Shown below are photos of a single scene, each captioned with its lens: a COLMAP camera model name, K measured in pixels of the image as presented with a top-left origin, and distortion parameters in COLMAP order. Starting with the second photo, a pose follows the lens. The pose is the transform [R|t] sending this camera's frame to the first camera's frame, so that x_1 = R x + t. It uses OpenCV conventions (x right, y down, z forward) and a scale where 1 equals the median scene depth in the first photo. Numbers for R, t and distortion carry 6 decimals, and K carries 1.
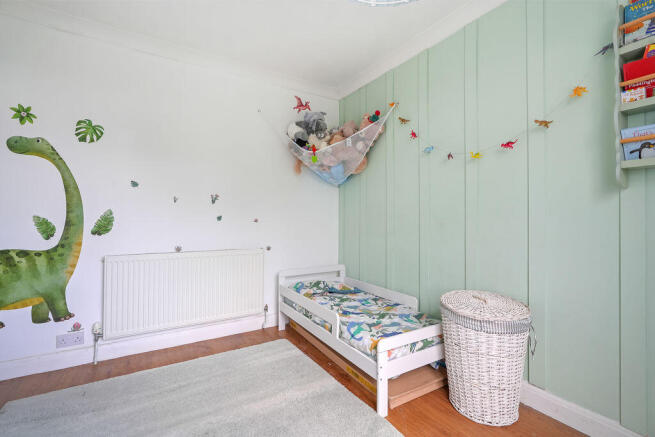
lens RADIAL K [[298.2, 0, 330.9], [0, 298.2, 217.8], [0, 0, 1]] dist [-0.011696, 0.001776]
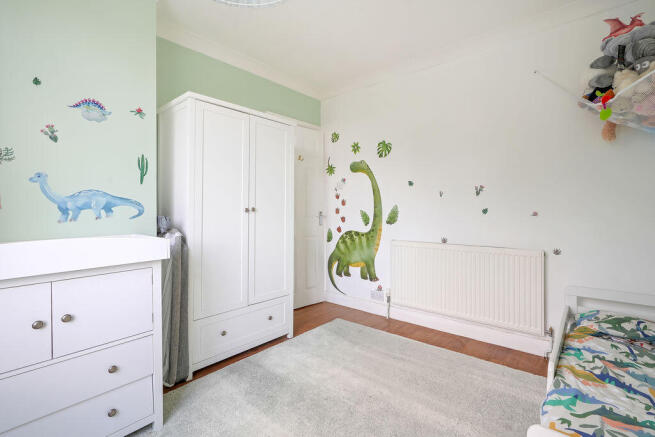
lens RADIAL K [[298.2, 0, 328.5], [0, 298.2, 213.1], [0, 0, 1]] dist [-0.011696, 0.001776]
pose [[0.291923, 0.000662, -0.956442, 0.448225], [0.002369, 0.999996, 0.001415, 0.005347], [0.956439, -0.002679, 0.291920, 0.350603]]
